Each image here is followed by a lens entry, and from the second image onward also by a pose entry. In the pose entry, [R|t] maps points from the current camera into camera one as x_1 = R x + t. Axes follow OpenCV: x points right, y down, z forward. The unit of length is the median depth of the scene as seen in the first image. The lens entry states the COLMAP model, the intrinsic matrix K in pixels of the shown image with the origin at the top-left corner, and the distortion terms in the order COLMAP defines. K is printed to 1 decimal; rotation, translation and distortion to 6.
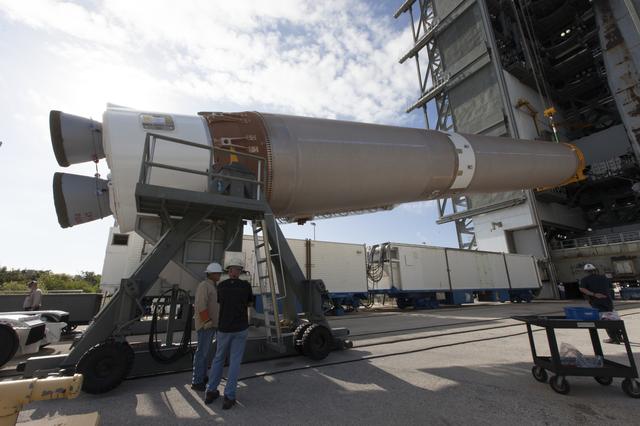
lens RADIAL K [[281.1, 0, 316.0], [0, 281.1, 211.3], [0, 0, 1]] dist [-0.002564, -0.000257]
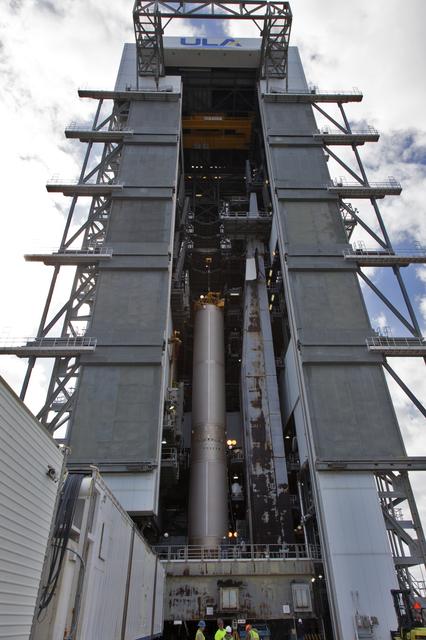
lens RADIAL K [[424.1, 0, 216.8], [0, 424.1, 321.3], [0, 0, 1]] dist [0.015514, -0.001635]
pose [[0.475014, 0.515670, 0.713054, -0.047335], [-0.238216, 0.855407, -0.459926, 0.070537], [-0.847121, 0.048611, 0.529171, 0.280316]]
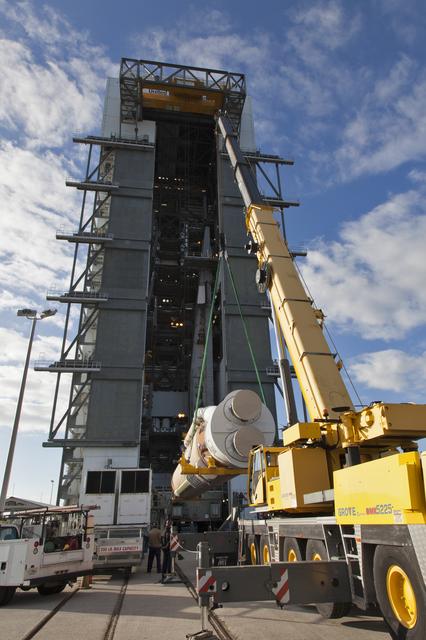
lens RADIAL K [[424.1, 0, 216.0], [0, 424.1, 316.5], [0, 0, 1]] dist [0.015514, -0.001635]
pose [[0.359772, 0.412190, 0.837056, -0.651080], [-0.243121, 0.907551, -0.342409, 0.002497], [-0.900809, -0.080317, 0.426723, 0.016173]]
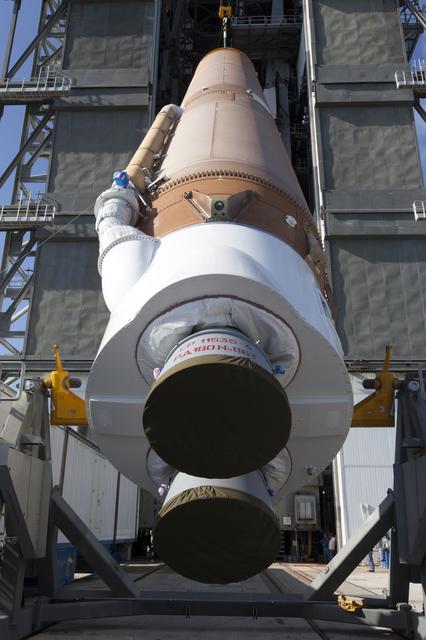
lens RADIAL K [[559.1, 0, 207.2], [0, 559.1, 322.5], [0, 0, 1]] dist [-0.000409, 0.008511]
pose [[0.525109, 0.324178, 0.786873, -0.031444], [-0.258387, 0.941691, -0.215530, 0.059016], [-0.810862, -0.090142, 0.578254, 0.228784]]
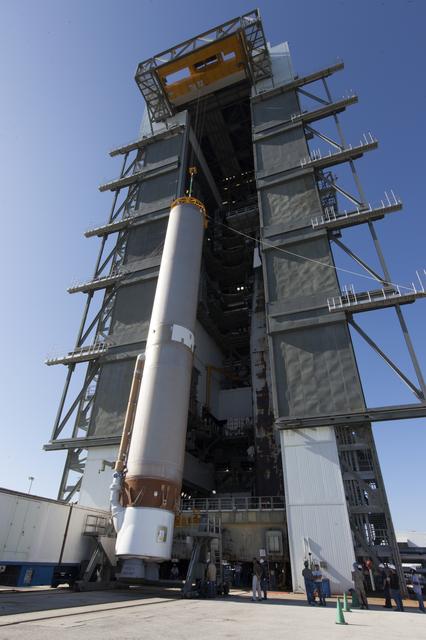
lens RADIAL K [[365.1, 0, 209.0], [0, 365.1, 321.8], [0, 0, 1]] dist [-0.005951, 0.002818]
pose [[0.776148, 0.383767, 0.500318, 0.190367], [-0.215596, 0.907154, -0.361373, -0.002832], [-0.592548, 0.172612, 0.786824, 0.013290]]
